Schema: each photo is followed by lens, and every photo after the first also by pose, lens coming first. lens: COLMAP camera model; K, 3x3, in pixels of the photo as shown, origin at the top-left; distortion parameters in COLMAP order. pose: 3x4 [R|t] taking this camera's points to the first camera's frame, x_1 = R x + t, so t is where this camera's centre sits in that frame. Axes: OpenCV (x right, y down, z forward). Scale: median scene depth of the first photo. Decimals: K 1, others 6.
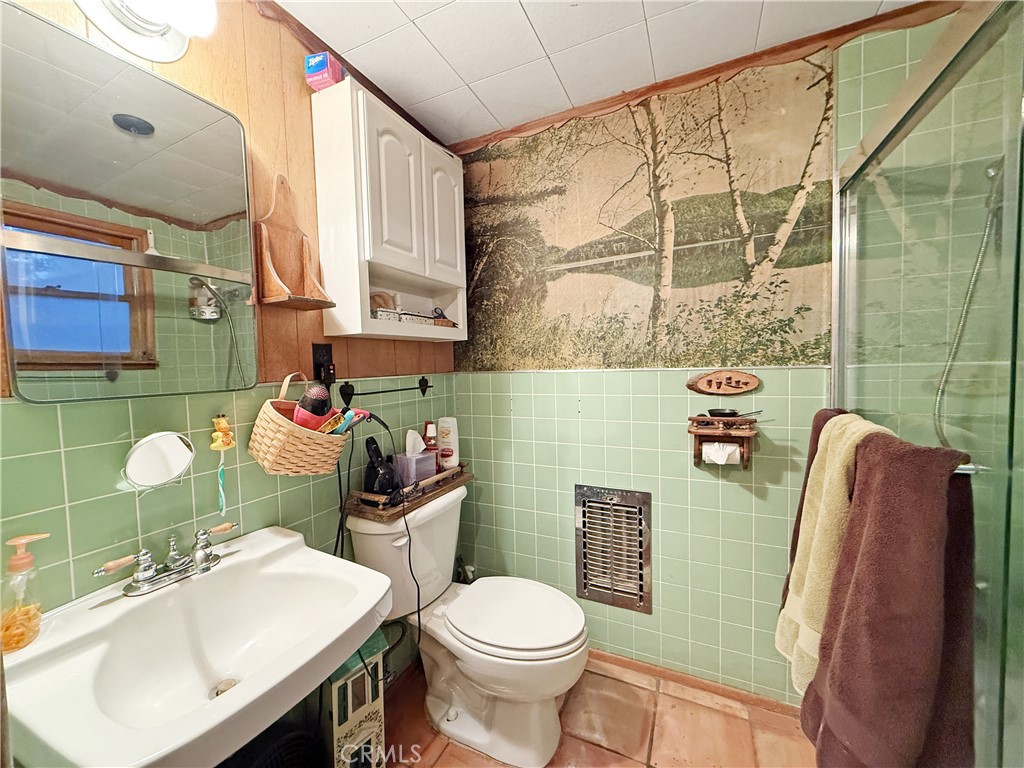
lens RADIAL K [[406.1, 0, 509.8], [0, 406.1, 383.8], [0, 0, 1]] dist [-0.000225, 0.000079]
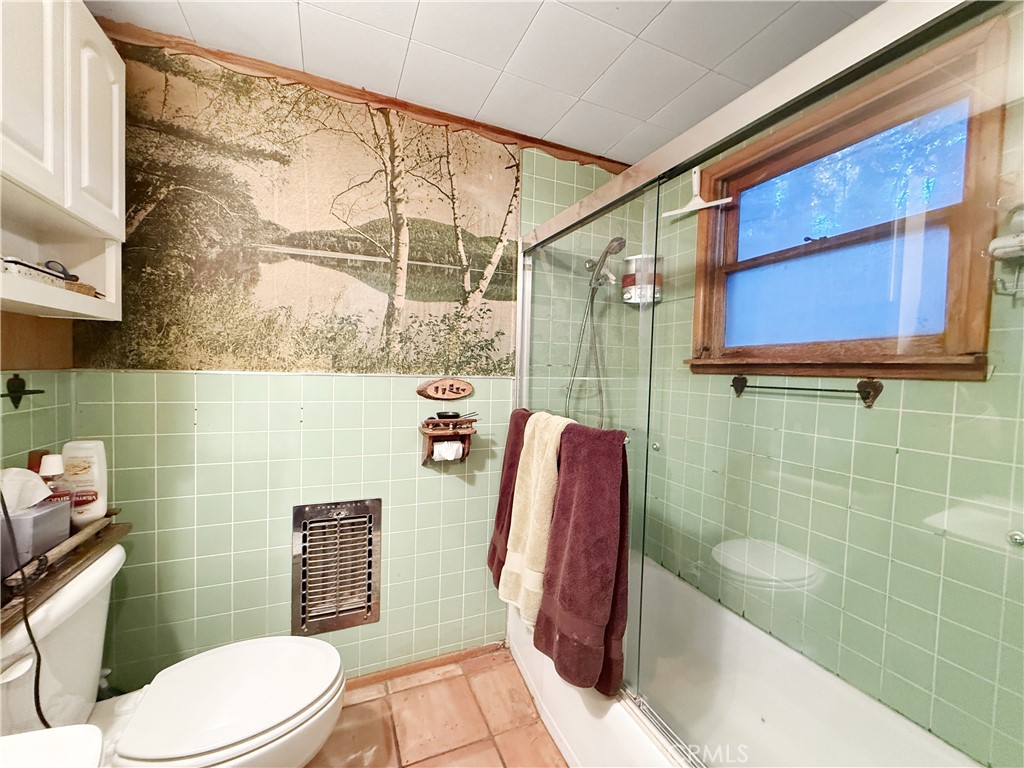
lens RADIAL K [[406.1, 0, 509.8], [0, 406.1, 383.8], [0, 0, 1]] dist [-0.000225, 0.000079]
pose [[0.656003, 0.017402, 0.754558, -0.202950], [-0.006775, 0.999830, -0.017169, 0.001008], [-0.754728, 0.006151, 0.656009, 0.100597]]
